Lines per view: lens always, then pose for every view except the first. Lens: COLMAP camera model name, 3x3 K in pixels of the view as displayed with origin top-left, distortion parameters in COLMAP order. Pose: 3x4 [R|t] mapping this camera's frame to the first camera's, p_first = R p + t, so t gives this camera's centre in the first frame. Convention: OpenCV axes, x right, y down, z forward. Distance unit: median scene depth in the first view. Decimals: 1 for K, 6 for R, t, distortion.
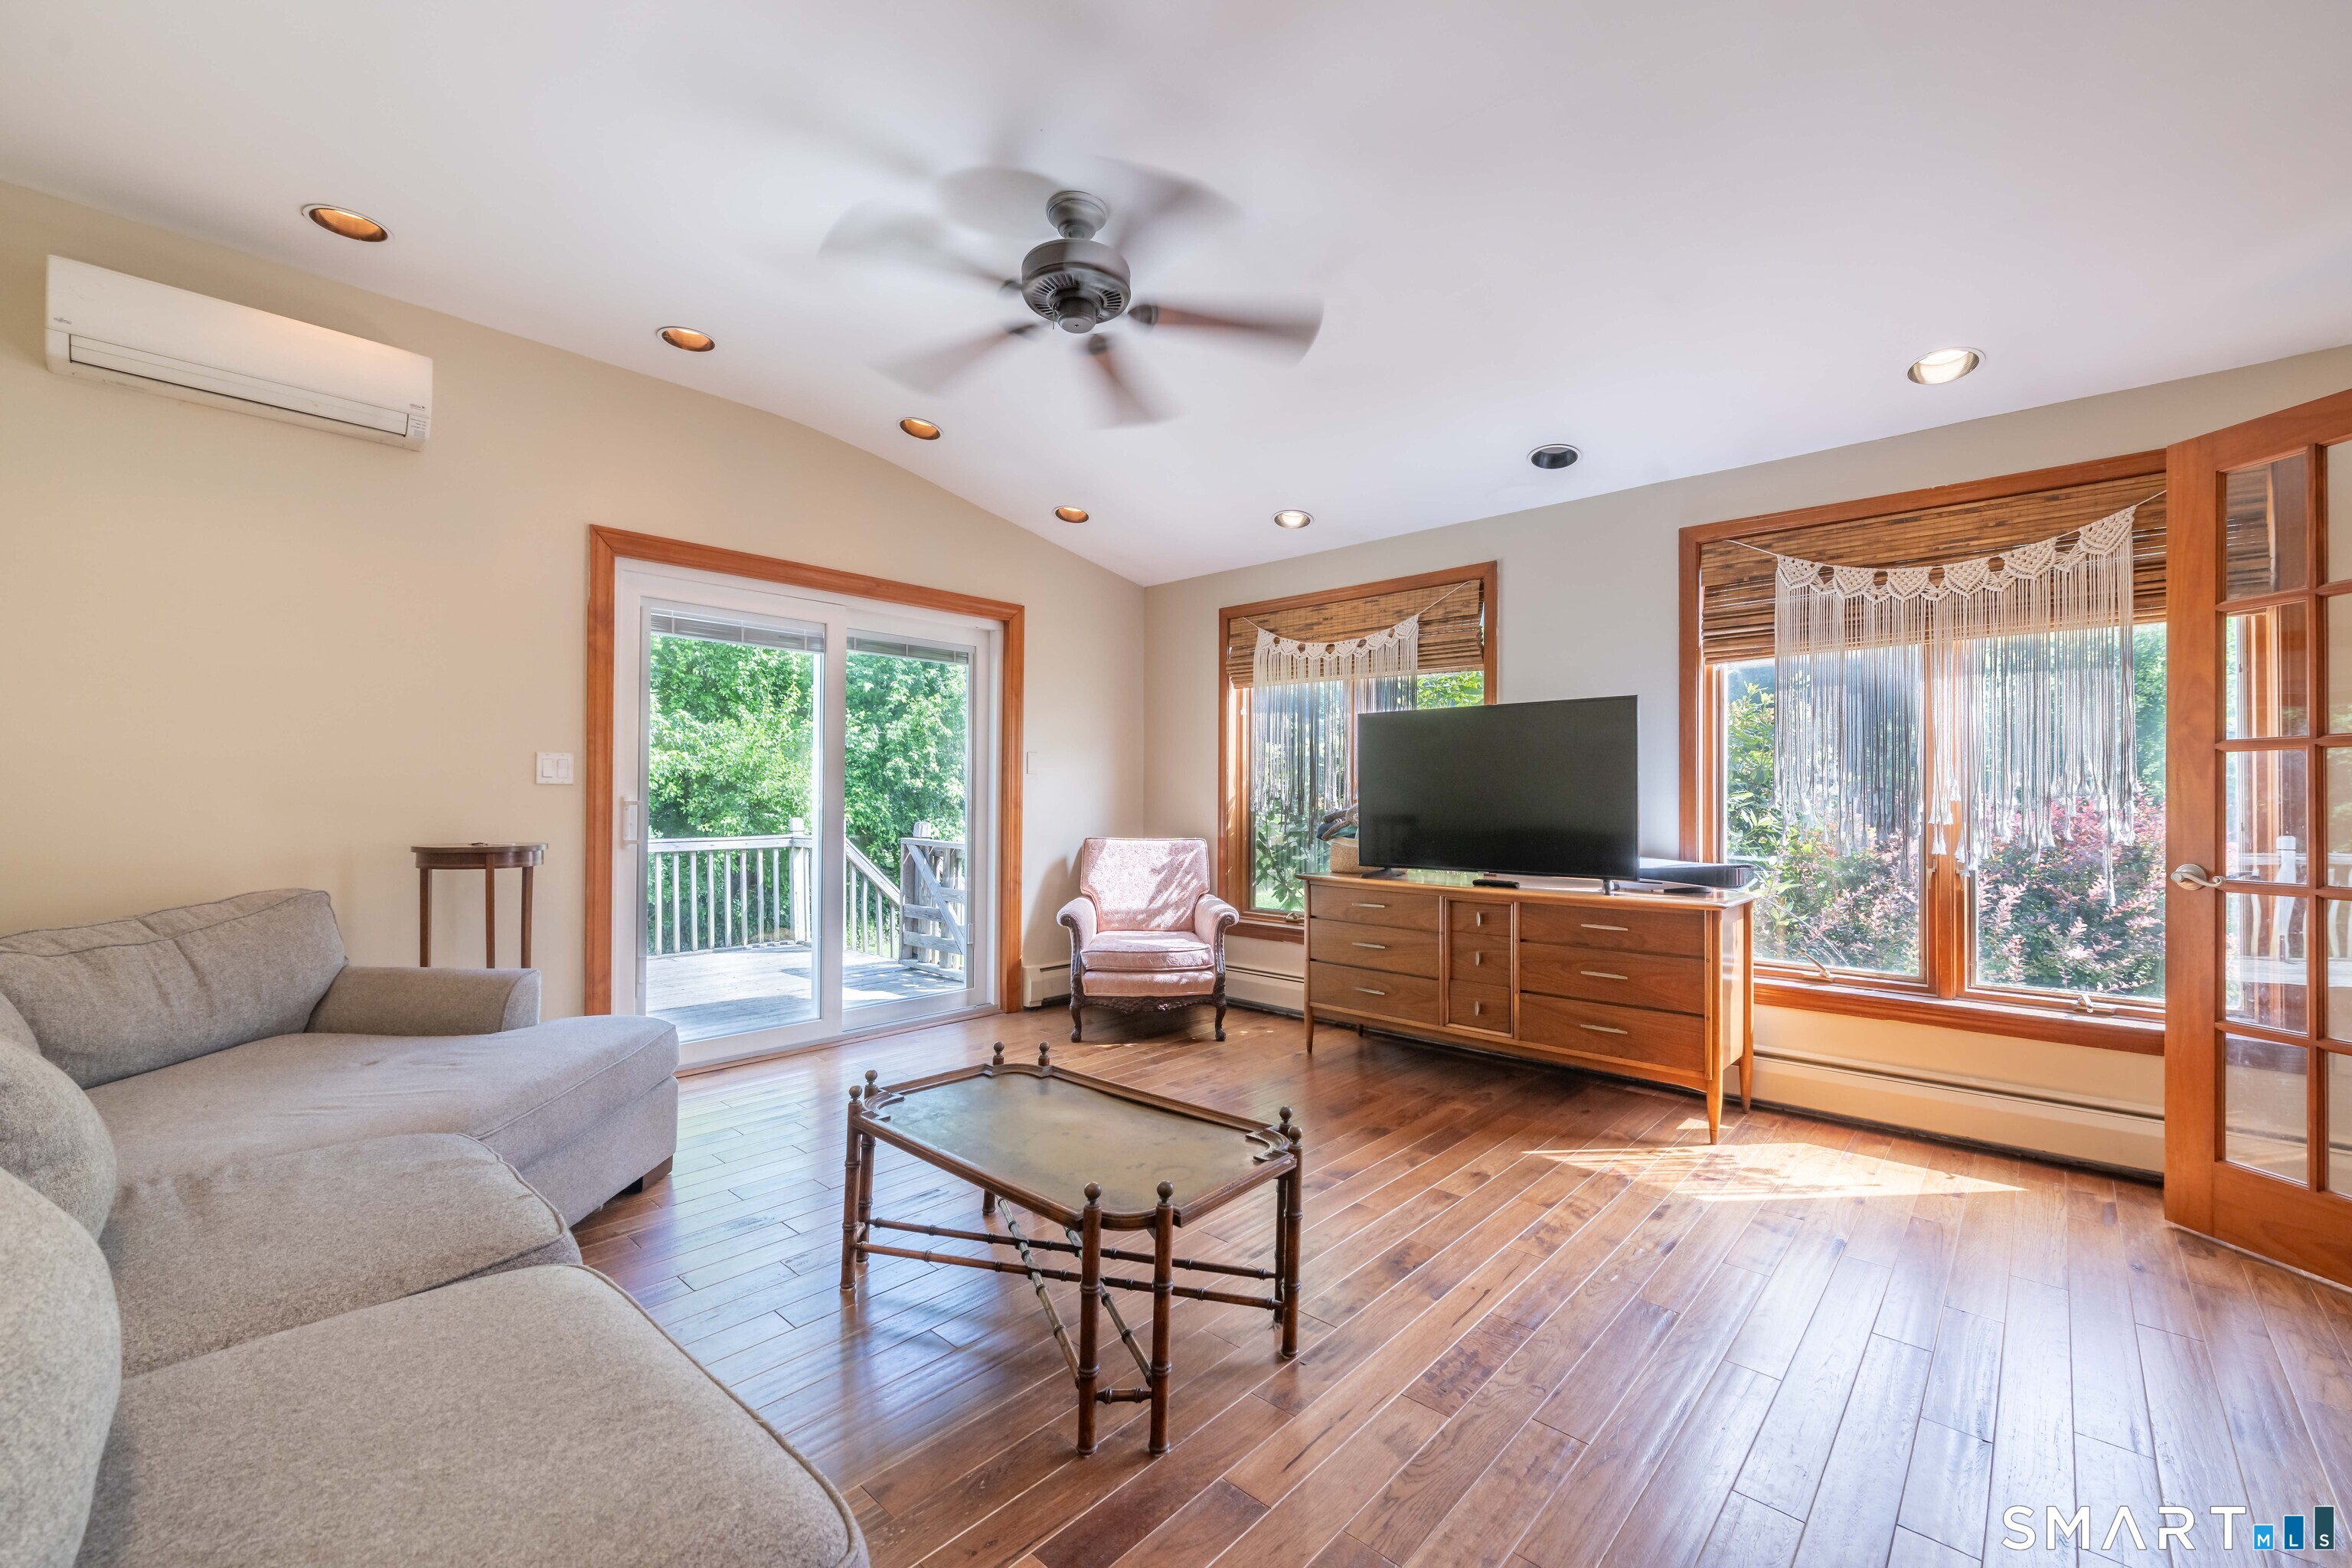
lens RADIAL K [[967.3, 0, 1176.0], [0, 967.3, 784.0], [0, 0, 1]] dist [0.001305, 0.000156]
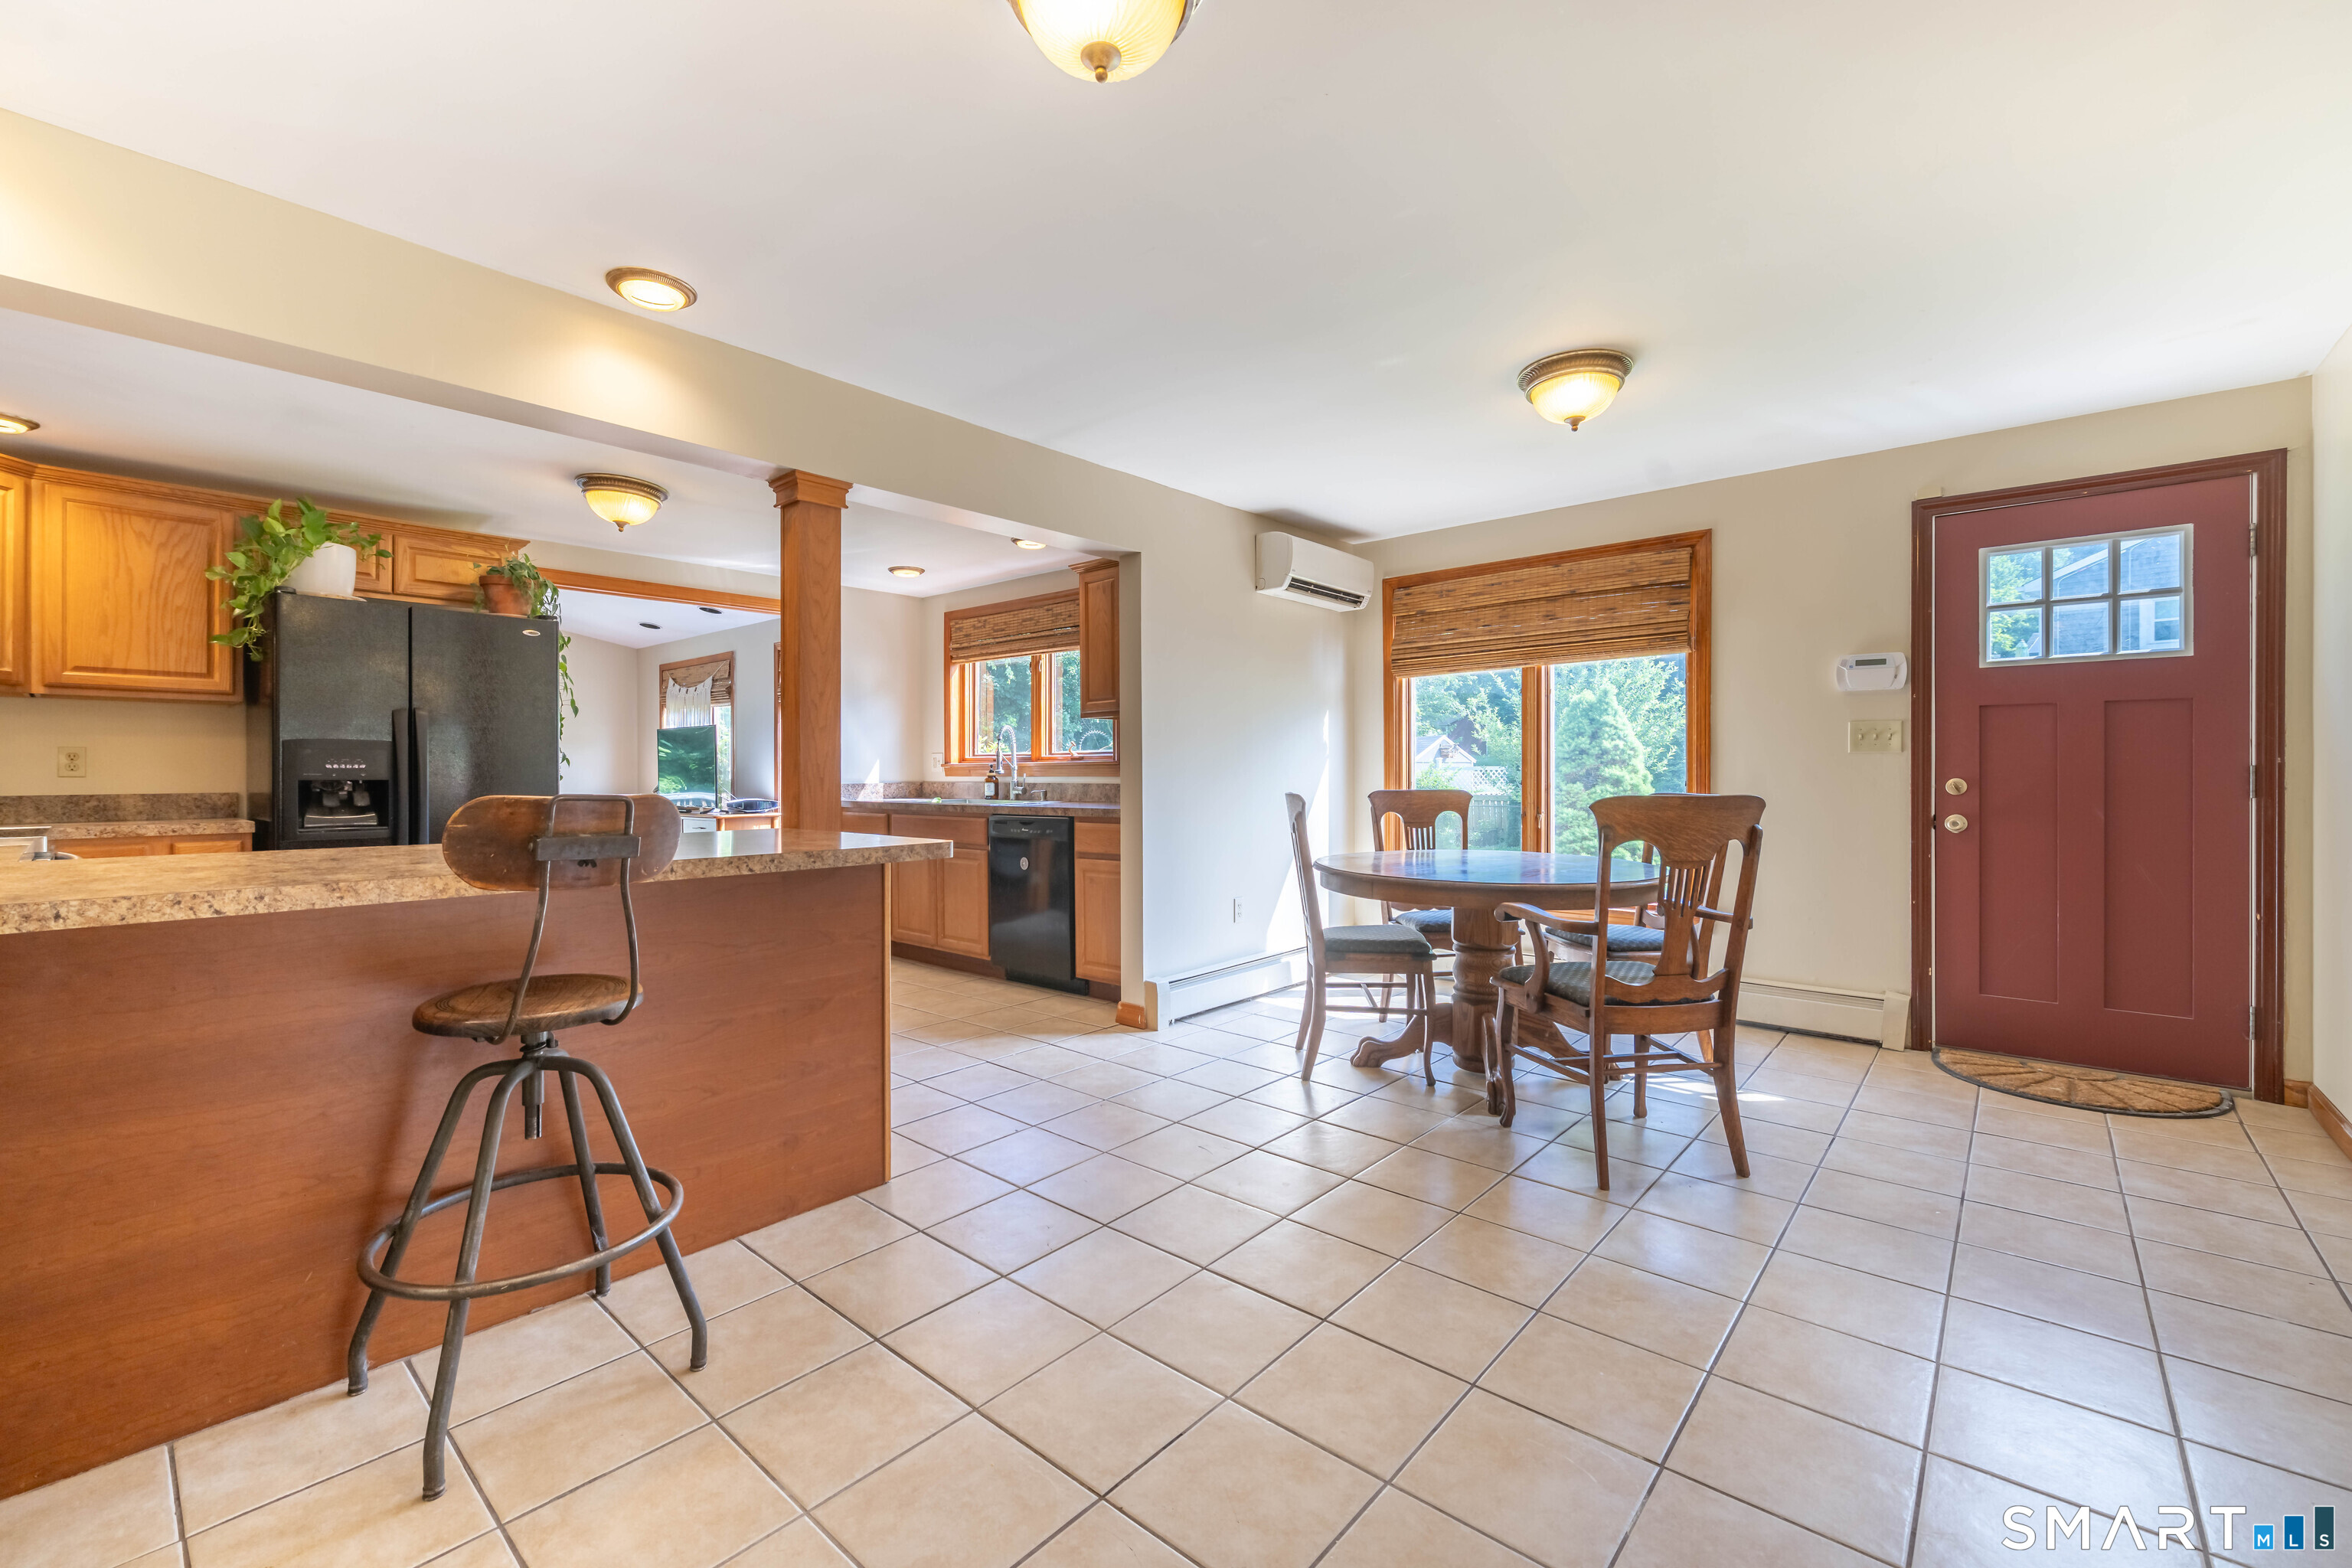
lens RADIAL K [[962.3, 0, 1174.2], [0, 962.3, 776.2], [0, 0, 1]] dist [0.000151, 0.000225]
pose [[0.999906, -0.011187, 0.007924, 1.404823], [0.011051, 0.999795, 0.016970, 0.003730], [-0.008112, -0.016881, 0.999825, -1.122297]]
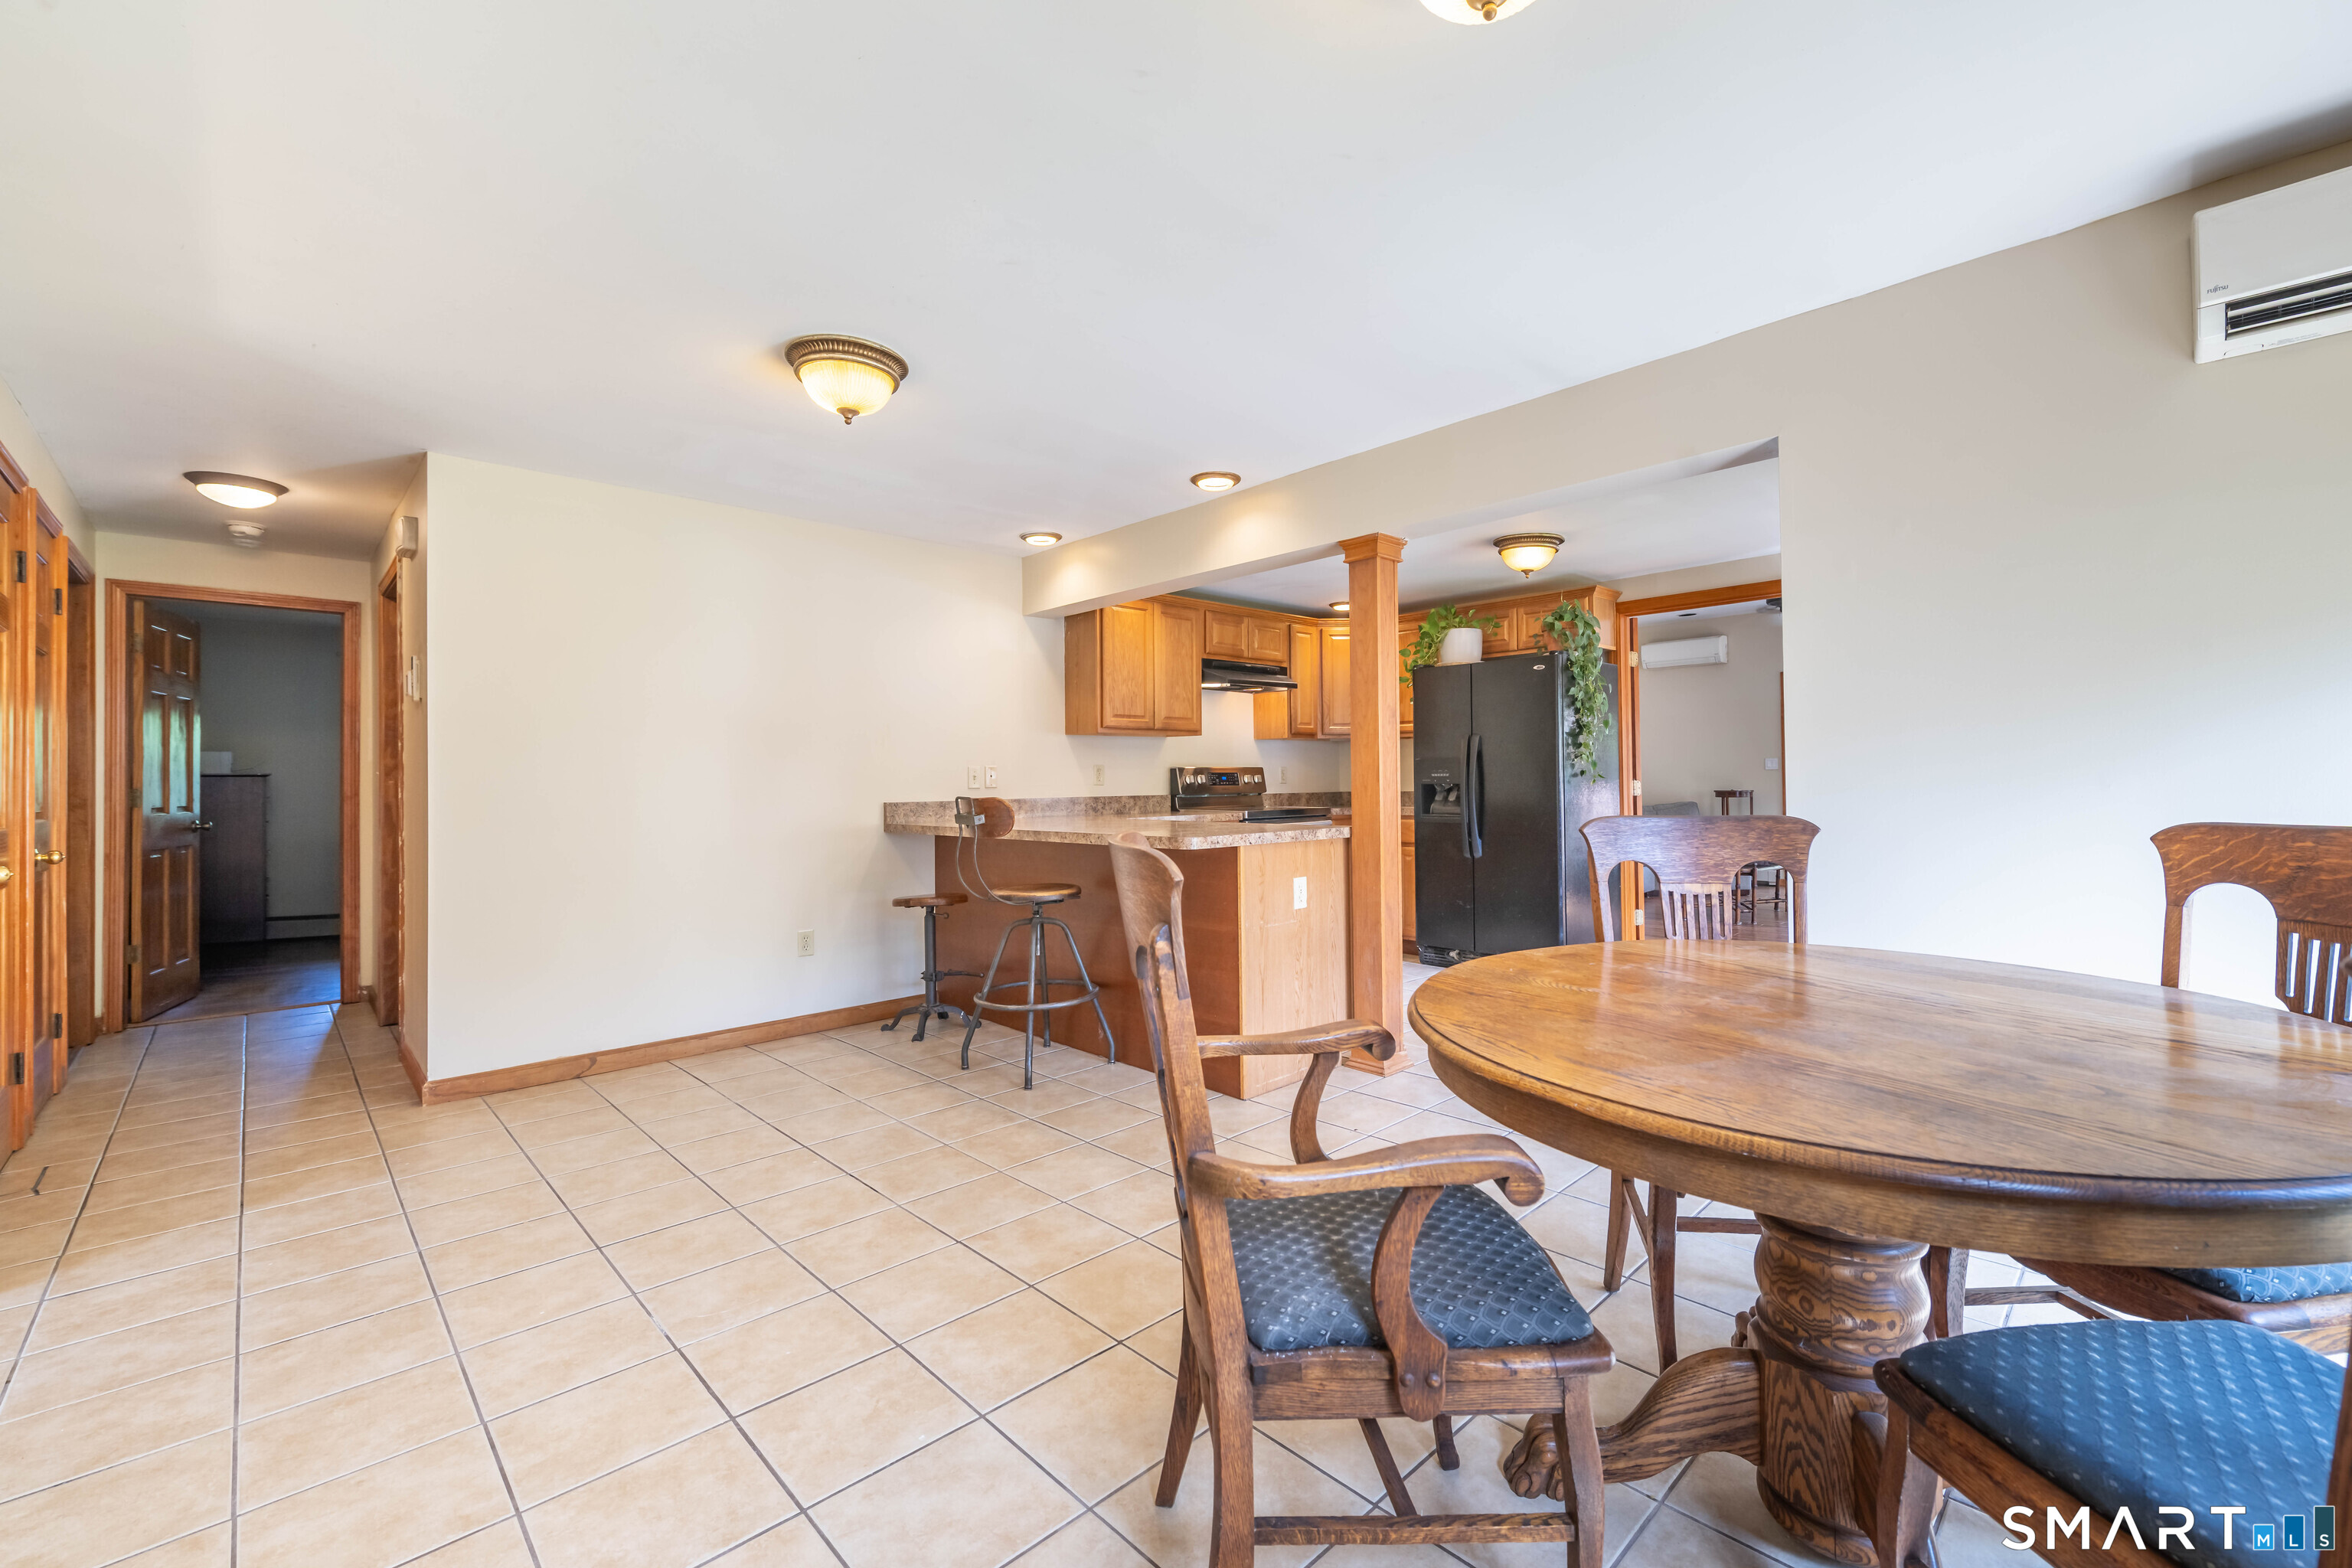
lens RADIAL K [[979.8, 0, 1212.9], [0, 979.8, 773.6], [0, 0, 1]] dist [-0.001495, -0.000115]
pose [[-0.054414, -0.014881, -0.998408, 2.109173], [0.025891, 0.999532, -0.016309, 0.014810], [0.998183, -0.026738, -0.054004, -0.408500]]
